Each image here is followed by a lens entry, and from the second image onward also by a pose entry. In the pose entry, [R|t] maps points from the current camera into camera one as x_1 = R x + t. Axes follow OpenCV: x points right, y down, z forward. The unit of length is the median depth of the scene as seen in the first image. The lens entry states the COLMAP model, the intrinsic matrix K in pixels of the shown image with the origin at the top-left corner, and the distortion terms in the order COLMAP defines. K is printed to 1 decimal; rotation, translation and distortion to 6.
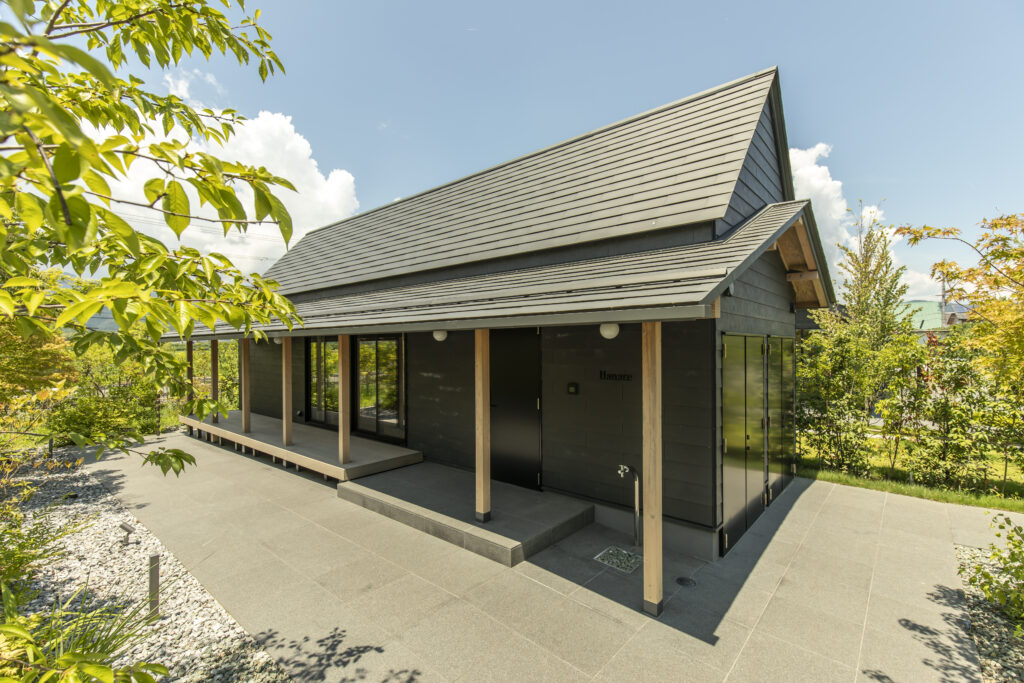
lens RADIAL K [[462.9, 0, 514.3], [0, 462.9, 344.1], [0, 0, 1]] dist [0.023175, 0.000214]
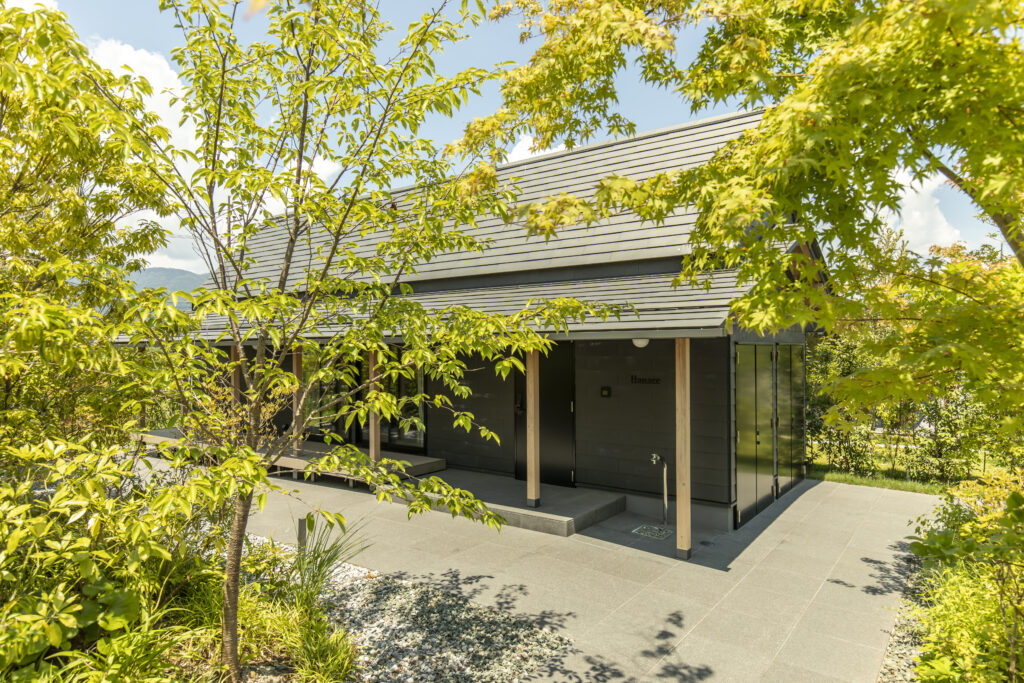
lens RADIAL K [[616.8, 0, 510.4], [0, 616.8, 341.7], [0, 0, 1]] dist [0.004604, 0.002002]
pose [[0.998013, -0.001468, 0.062994, -0.225020], [0.002048, 0.999956, -0.009149, -0.013529], [-0.062978, 0.009260, 0.997972, -0.534312]]
